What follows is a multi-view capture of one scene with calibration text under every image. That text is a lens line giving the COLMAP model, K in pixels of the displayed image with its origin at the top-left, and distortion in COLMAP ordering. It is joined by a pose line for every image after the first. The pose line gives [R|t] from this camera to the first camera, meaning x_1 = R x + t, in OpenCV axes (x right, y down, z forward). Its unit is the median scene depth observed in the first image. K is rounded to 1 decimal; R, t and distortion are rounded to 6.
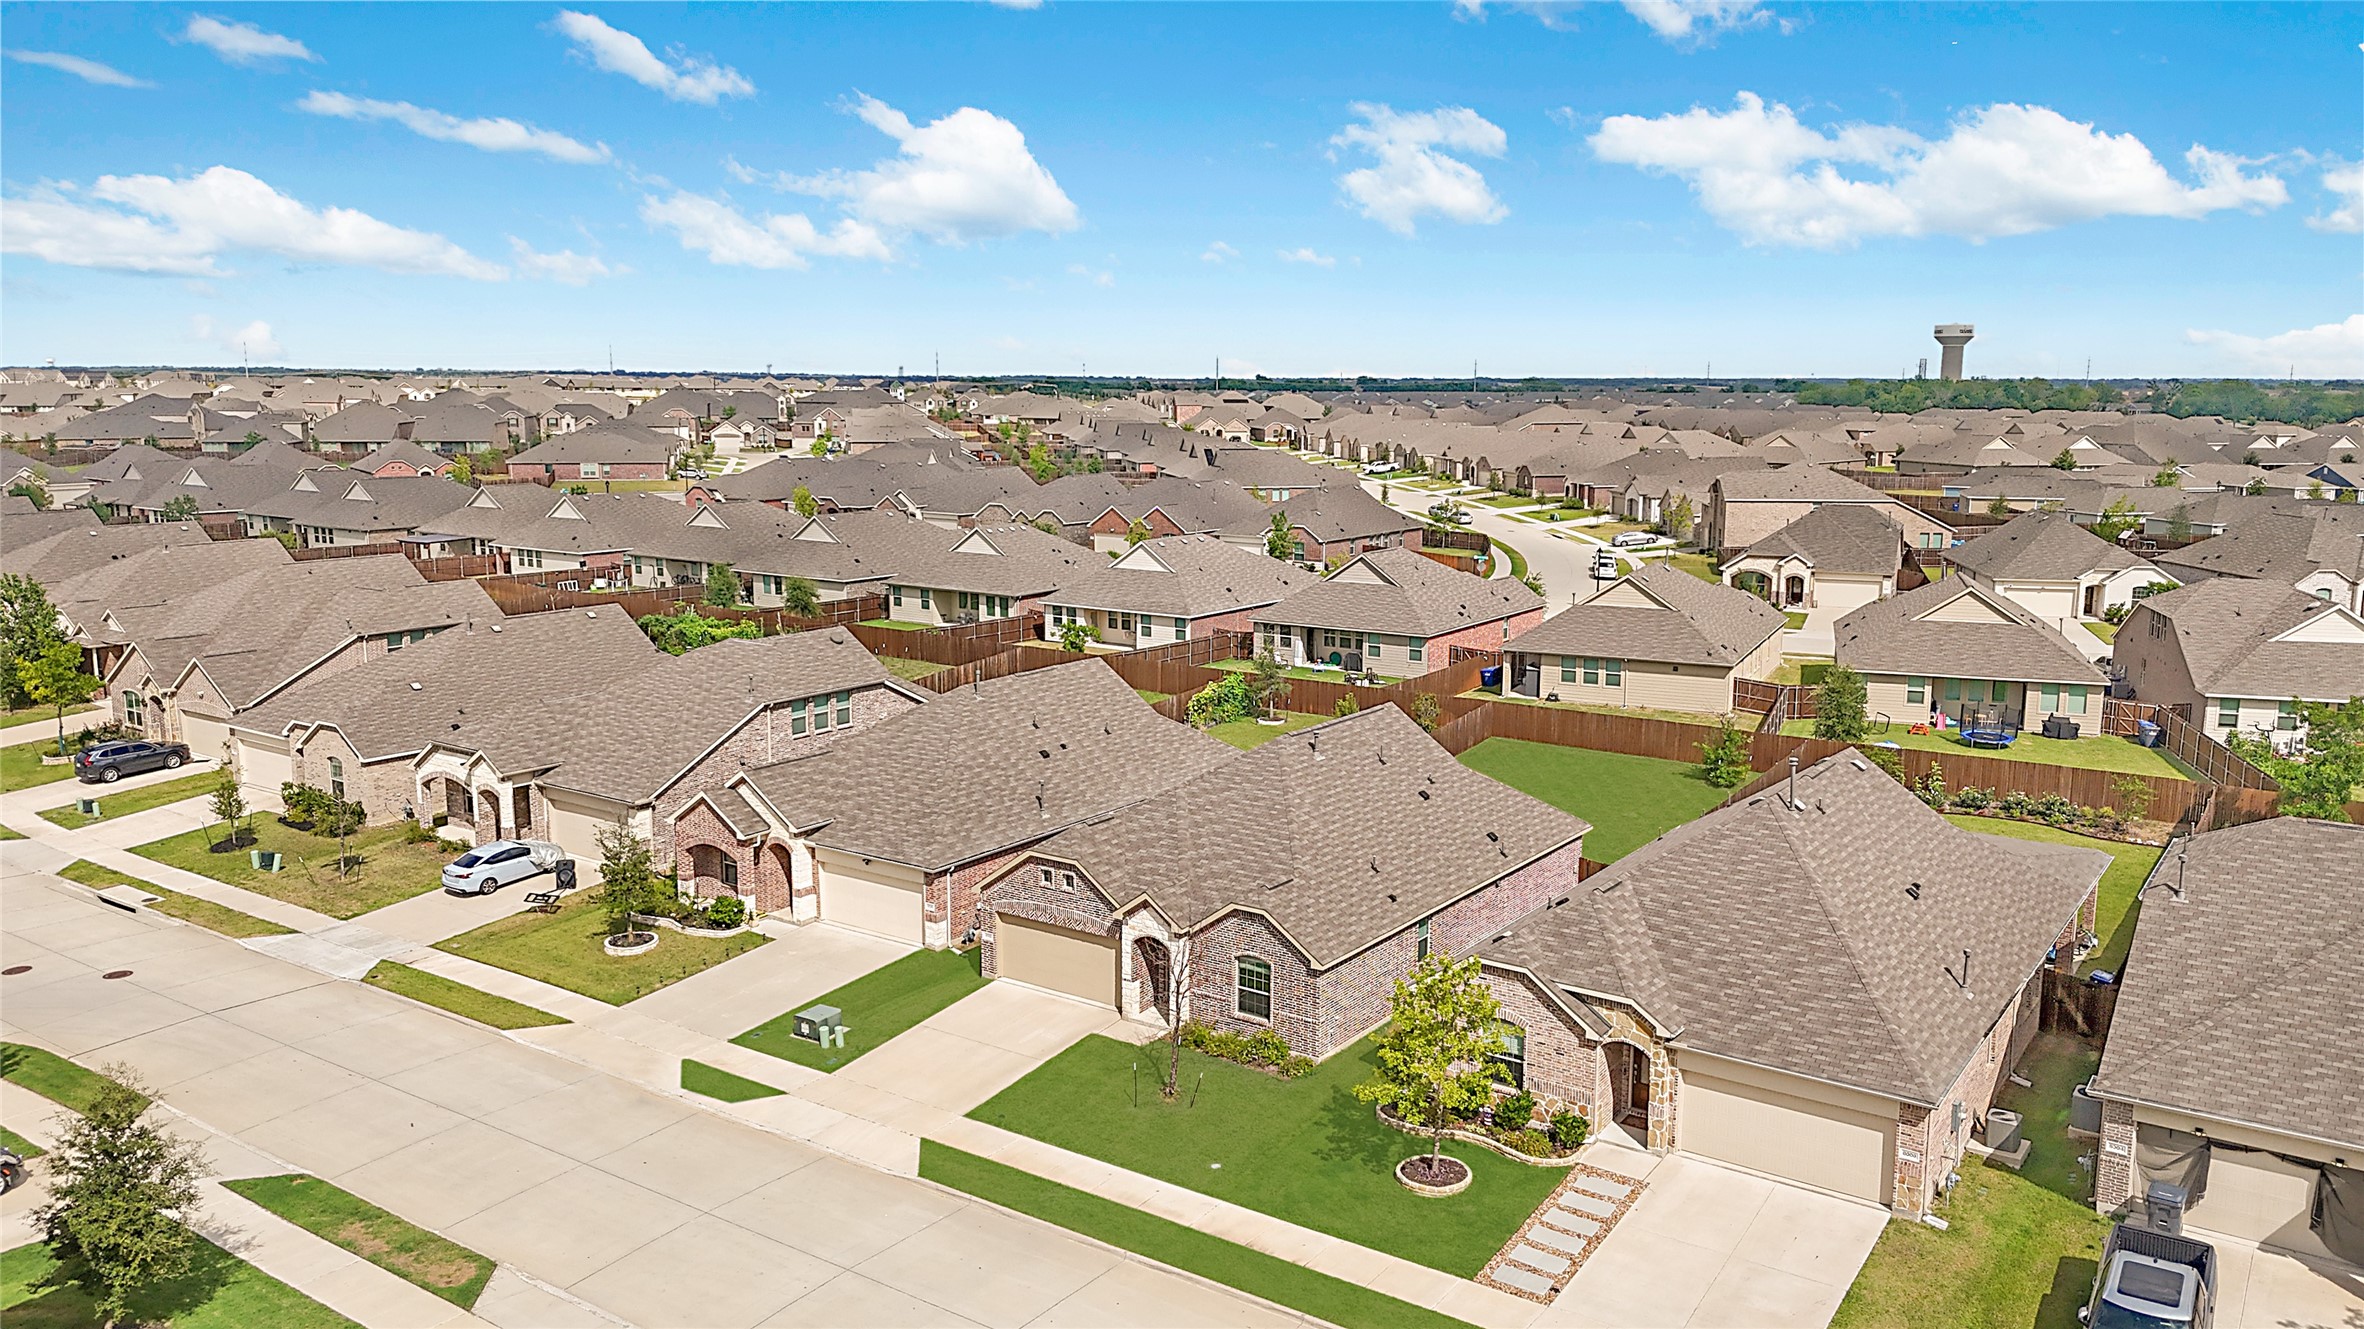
lens RADIAL K [[1727.7, 0, 1192.5], [0, 1727.7, 662.7], [0, 0, 1]] dist [0.042310, -0.006039]
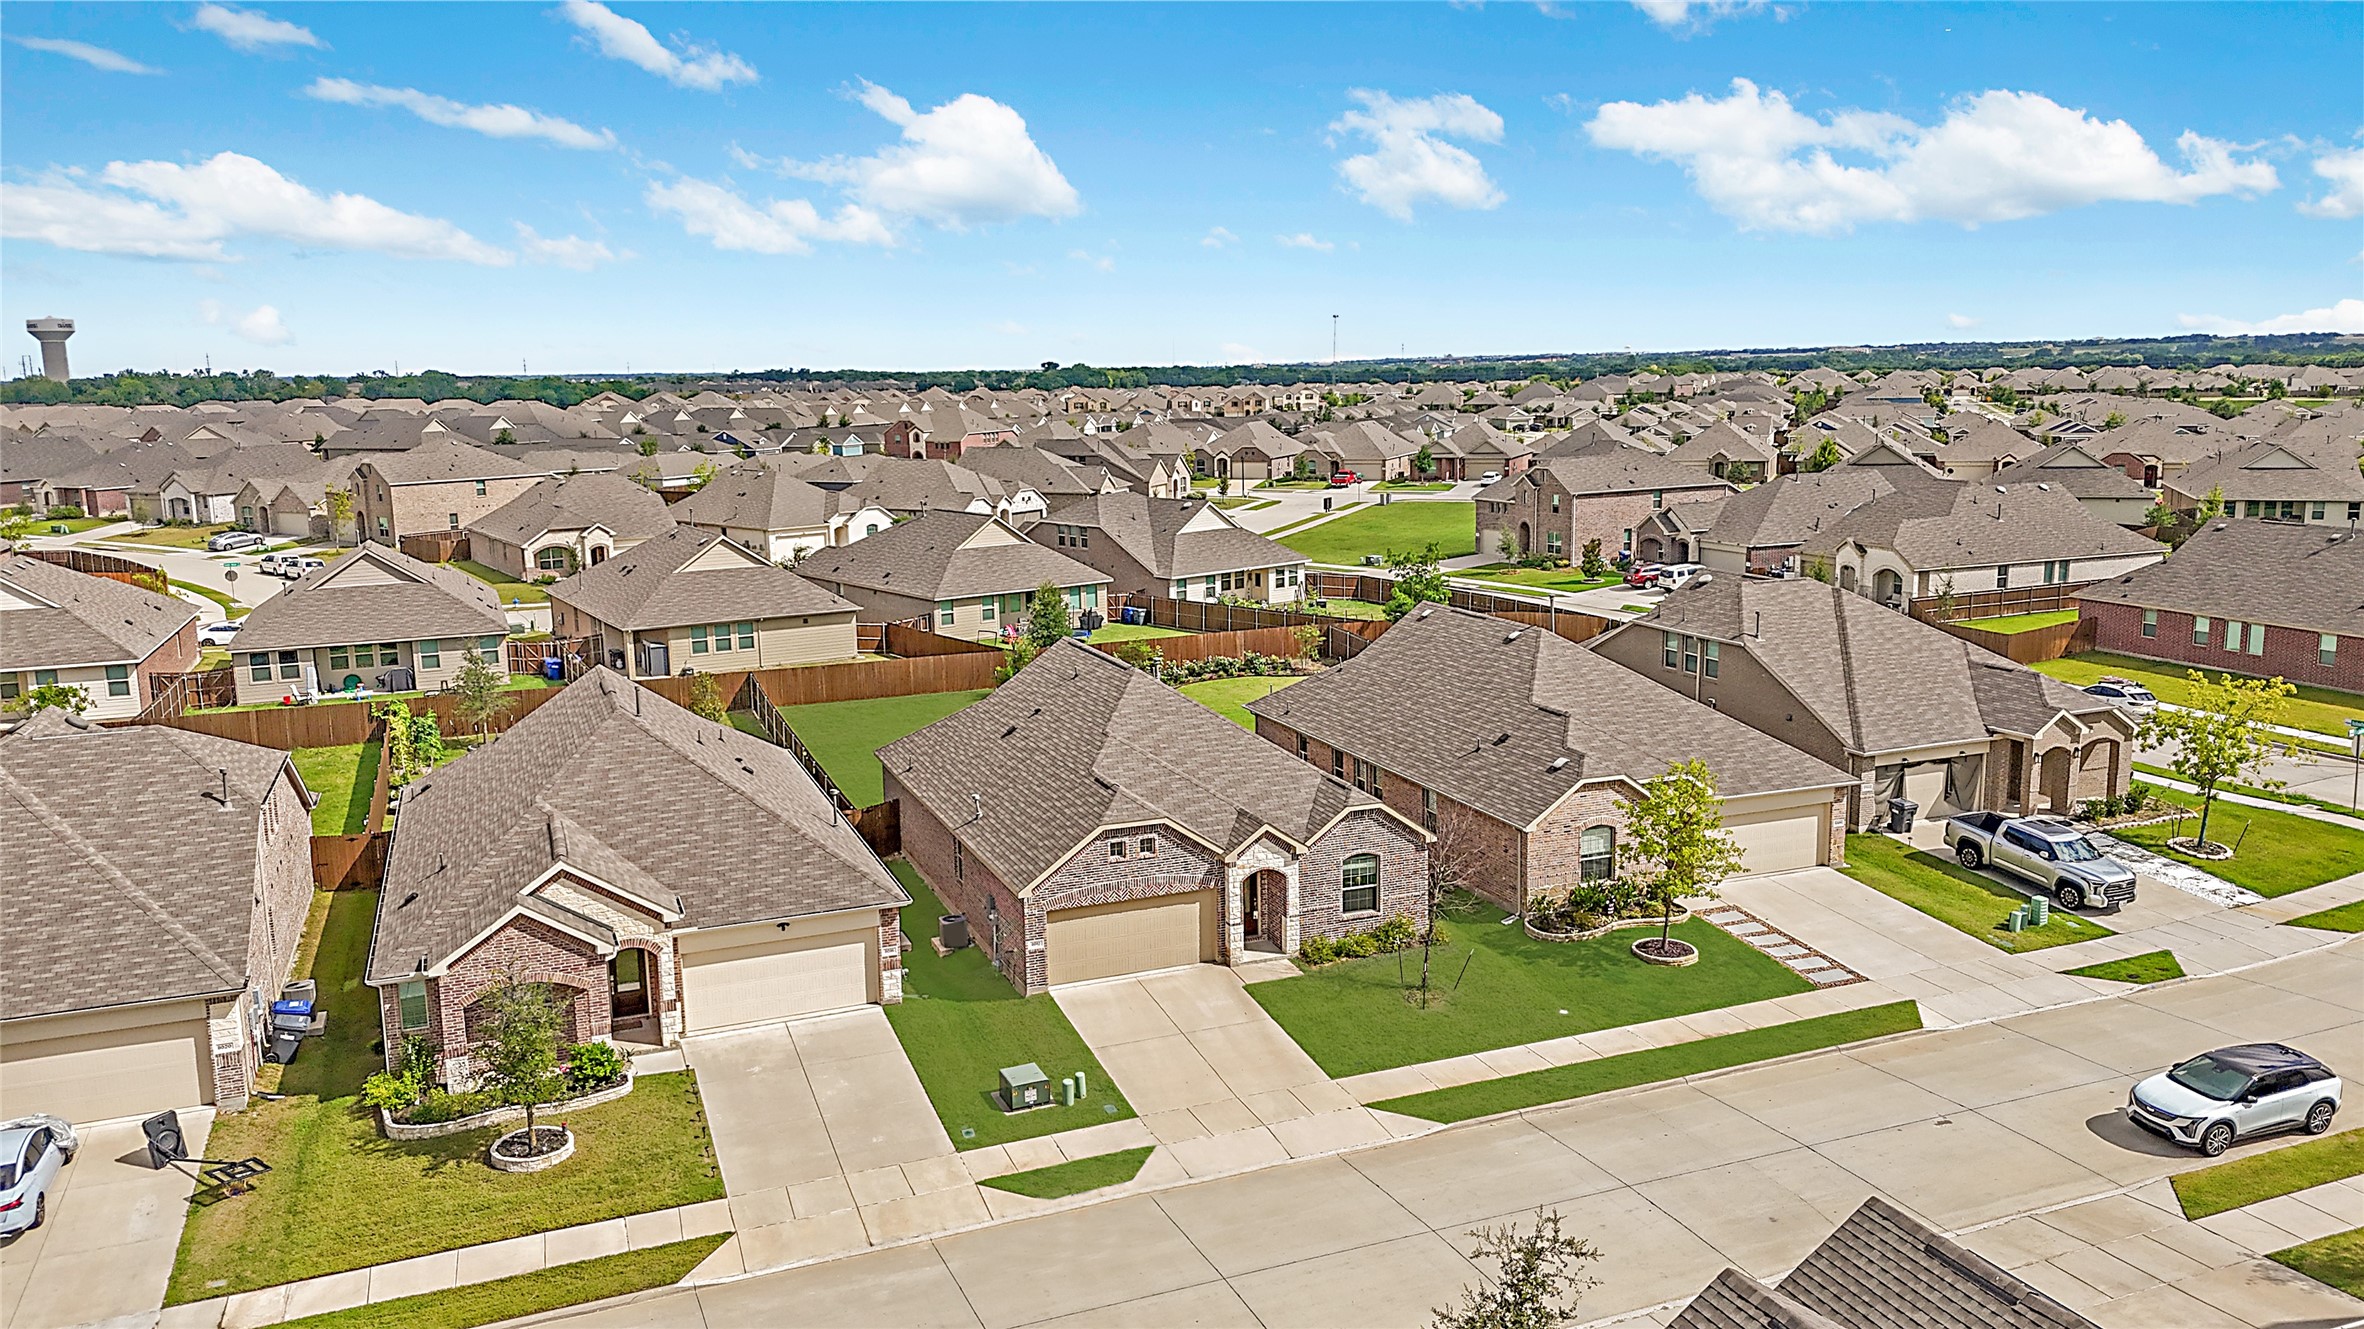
lens RADIAL K [[1727.7, 0, 1184.2], [0, 1727.7, 662.0], [0, 0, 1]] dist [0.042310, -0.006039]
pose [[0.548736, -0.154943, 0.821512, -0.693148], [0.154735, 0.984519, 0.082331, -0.034826], [-0.821551, 0.081939, 0.564216, 0.408323]]
